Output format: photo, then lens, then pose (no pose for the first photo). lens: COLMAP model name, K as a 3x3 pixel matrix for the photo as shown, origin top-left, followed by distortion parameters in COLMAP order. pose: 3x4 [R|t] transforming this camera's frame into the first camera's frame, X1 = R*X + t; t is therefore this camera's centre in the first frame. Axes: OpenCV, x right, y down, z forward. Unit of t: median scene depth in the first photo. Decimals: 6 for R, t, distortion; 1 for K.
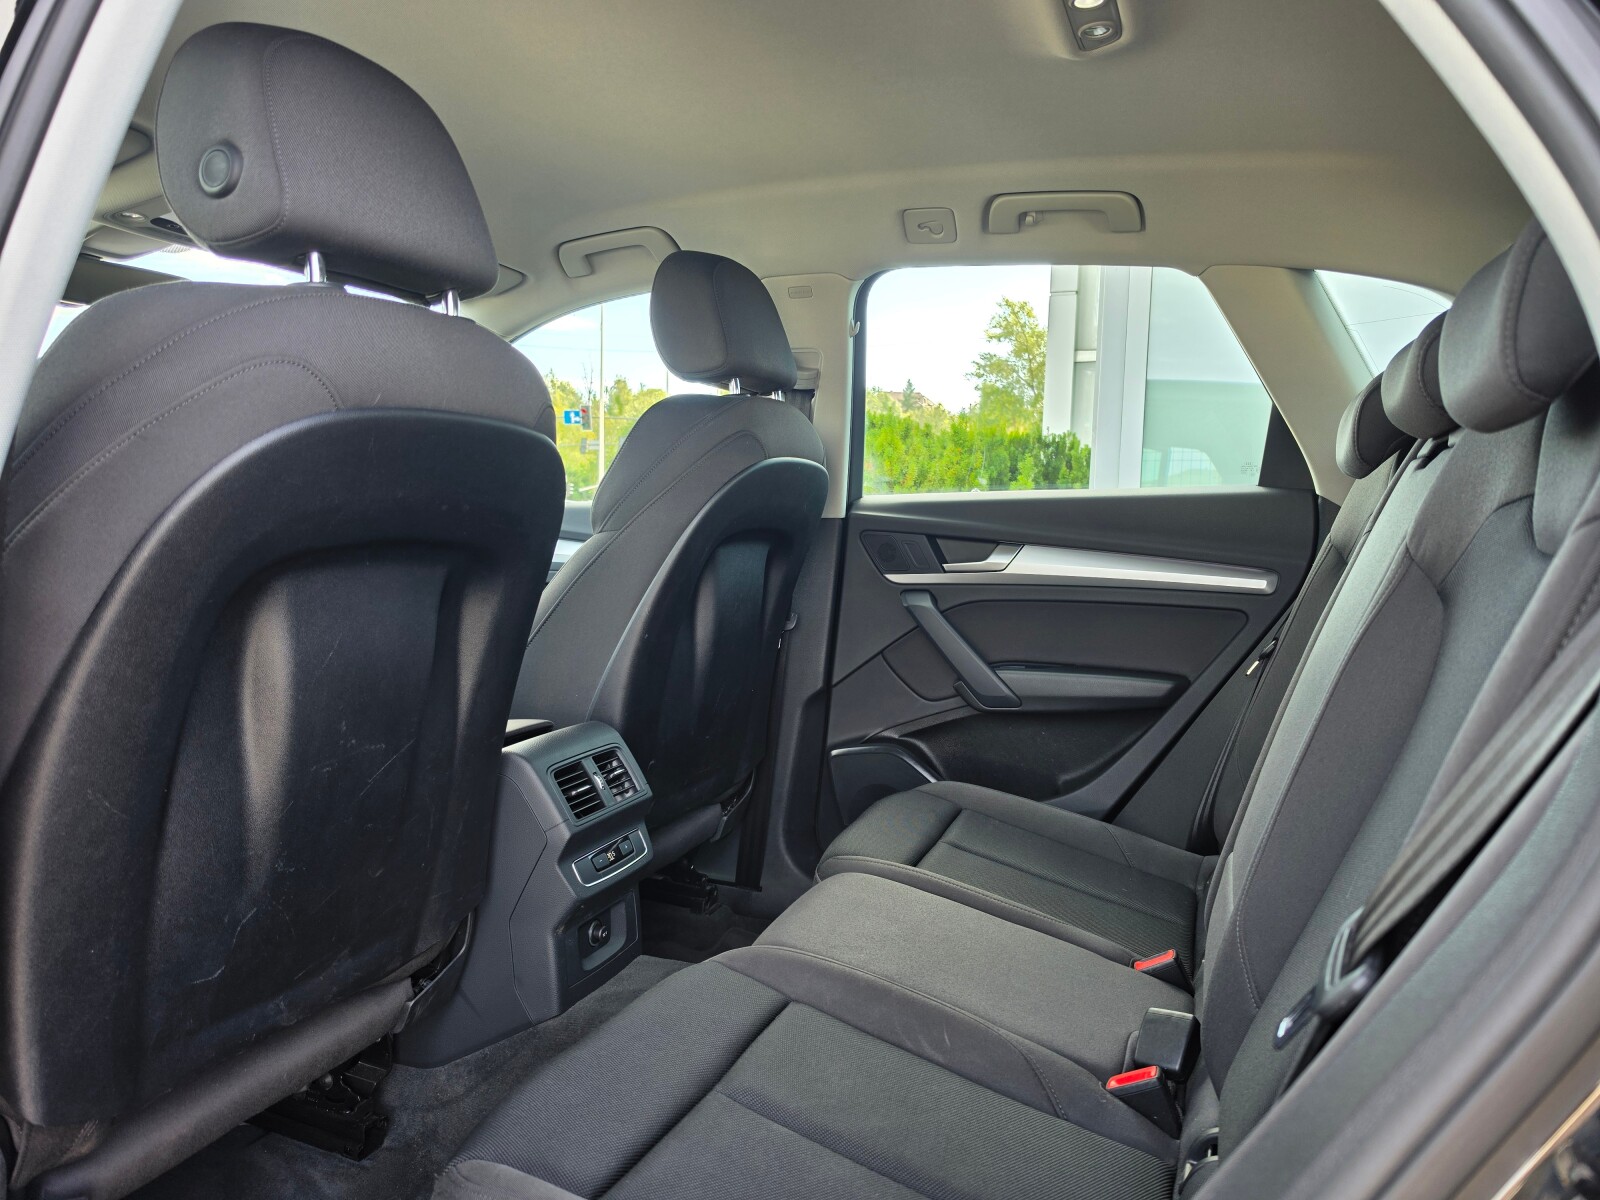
lens RADIAL K [[1107.4, 0, 802.2], [0, 1107.4, 604.1], [0, 0, 1]] dist [0.027105, -0.034573]
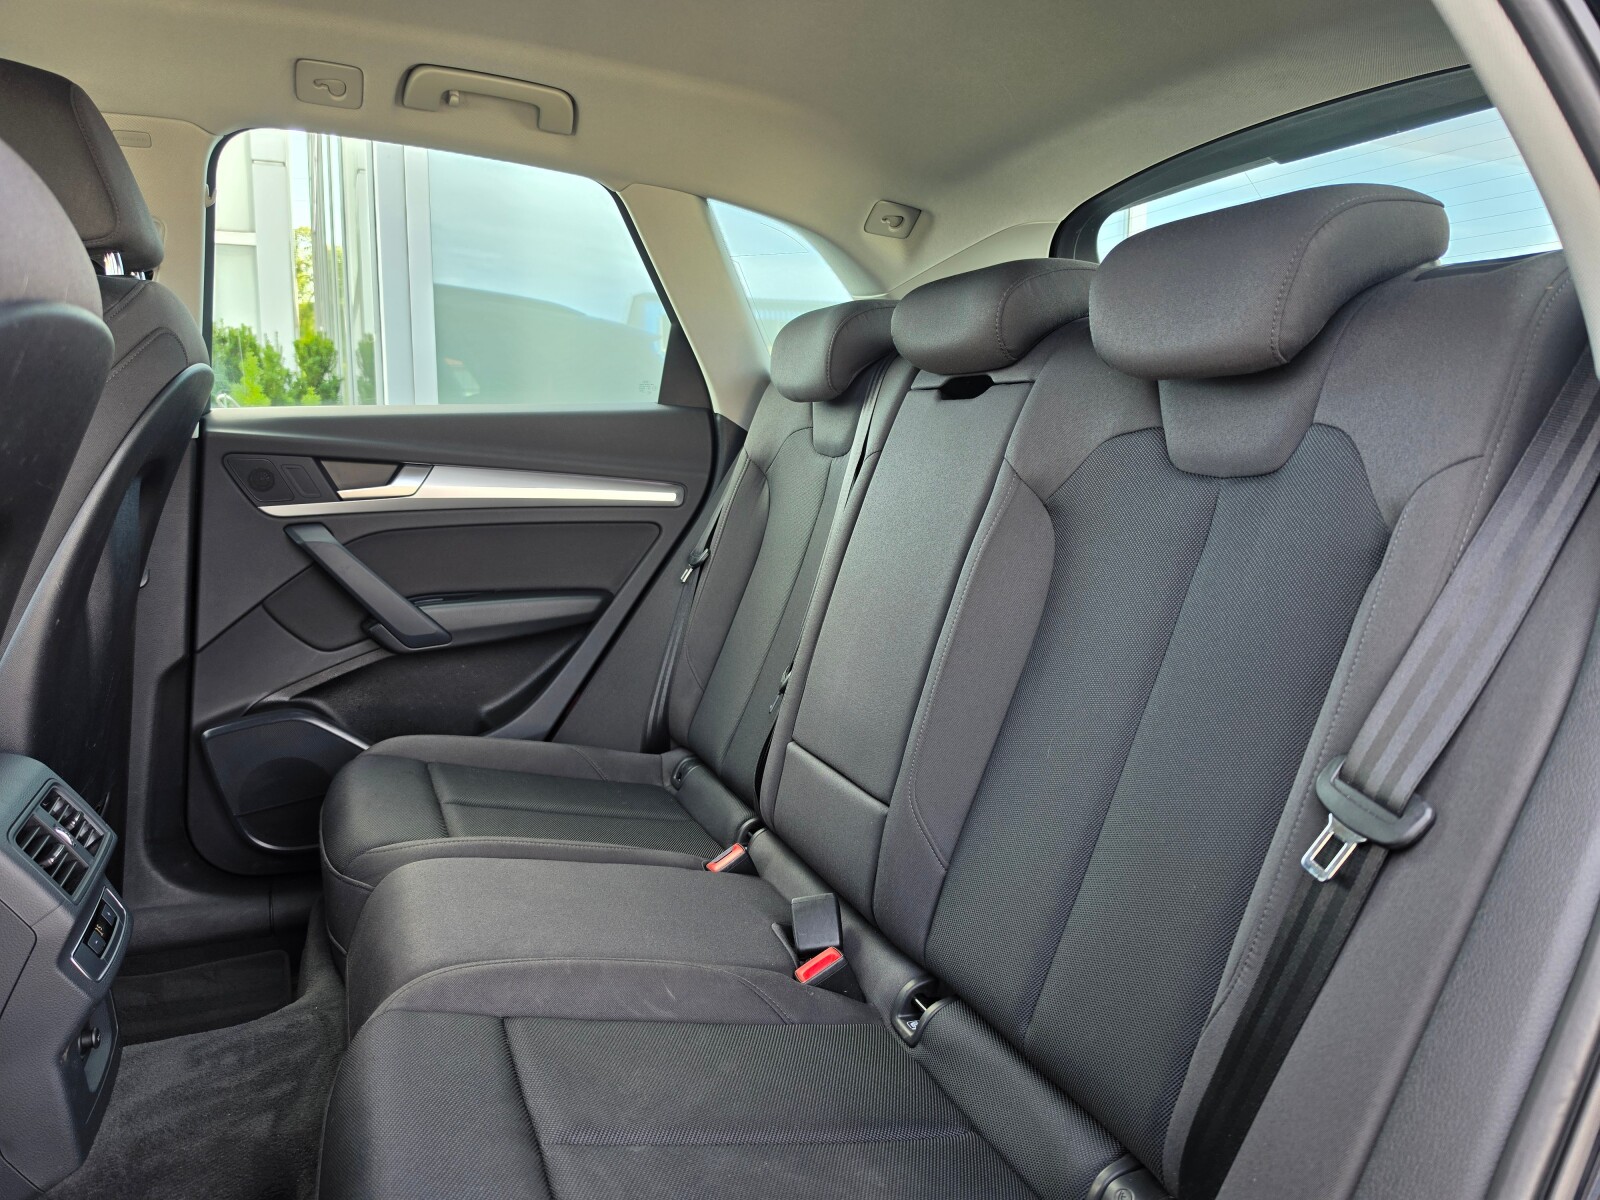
lens RADIAL K [[1107.4, 0, 807.3], [0, 1107.4, 598.6], [0, 0, 1]] dist [0.027105, -0.034573]
pose [[0.714224, -0.117301, 0.690018, -0.226306], [0.059997, 0.992488, 0.106618, -0.024503], [-0.697341, -0.034750, 0.715896, 0.130792]]
